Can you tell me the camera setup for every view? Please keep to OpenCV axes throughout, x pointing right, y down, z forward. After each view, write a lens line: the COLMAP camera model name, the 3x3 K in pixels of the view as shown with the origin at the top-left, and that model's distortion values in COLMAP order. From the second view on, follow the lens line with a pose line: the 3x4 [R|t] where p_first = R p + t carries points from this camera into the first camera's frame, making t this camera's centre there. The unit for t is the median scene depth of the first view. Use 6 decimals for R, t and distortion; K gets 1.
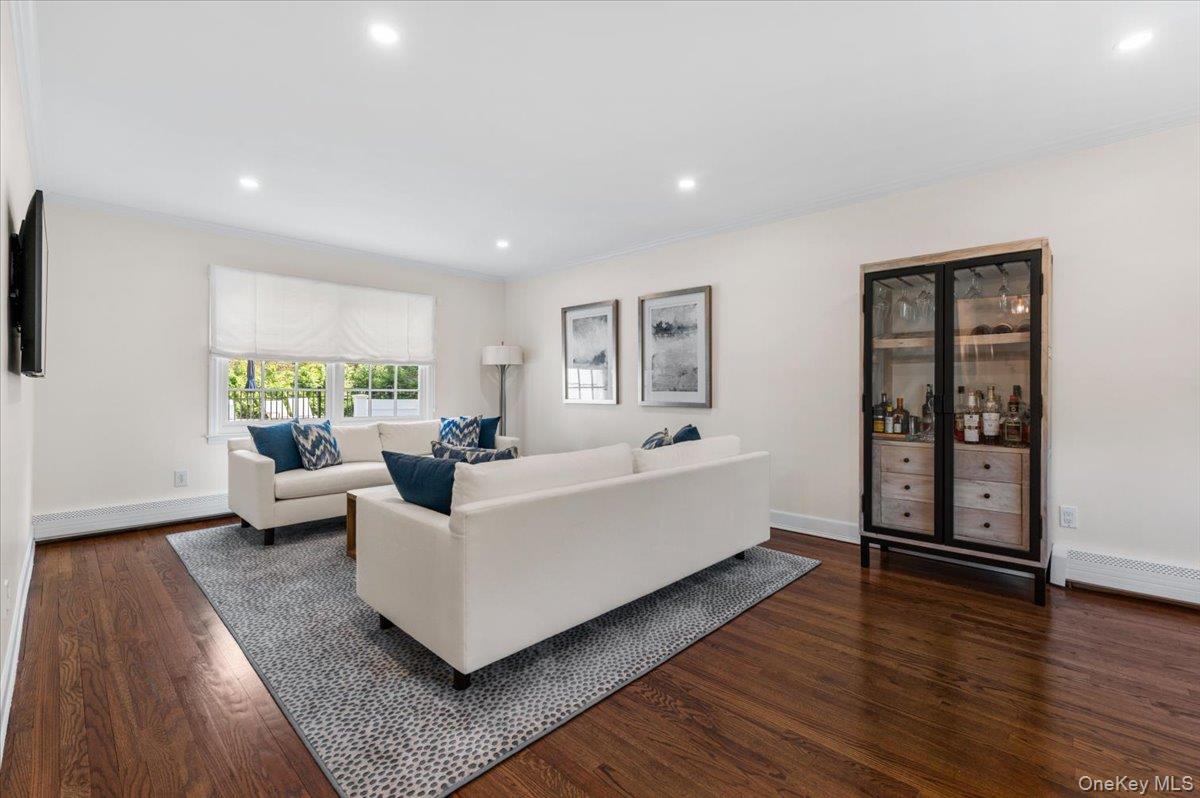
lens RADIAL K [[525.7, 0, 600.0], [0, 525.7, 399.0], [0, 0, 1]] dist [0.010475, -0.000351]
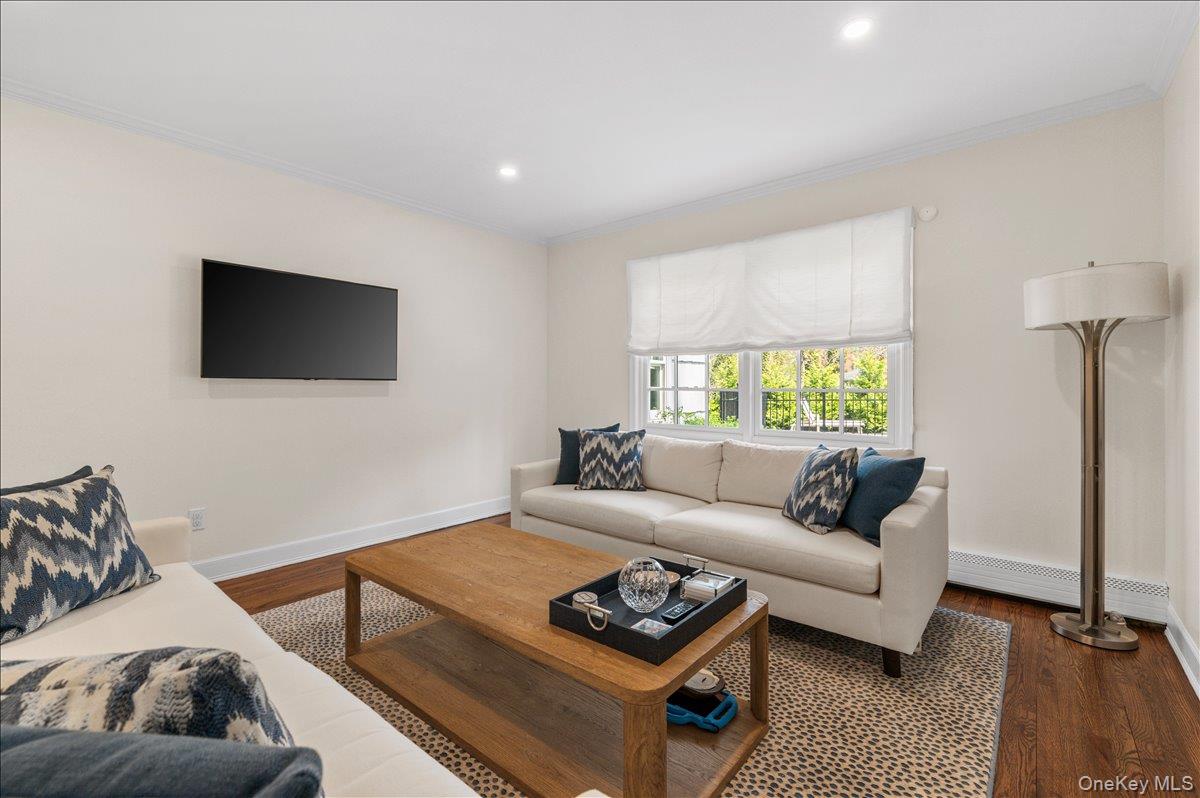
lens RADIAL K [[525.7, 0, 600.0], [0, 525.7, 399.0], [0, 0, 1]] dist [0.010475, -0.000351]
pose [[0.084373, 0.021082, -0.996211, 0.238213], [-0.009951, 0.999744, 0.020314, -0.018074], [0.996385, 0.008199, 0.084561, 0.850410]]
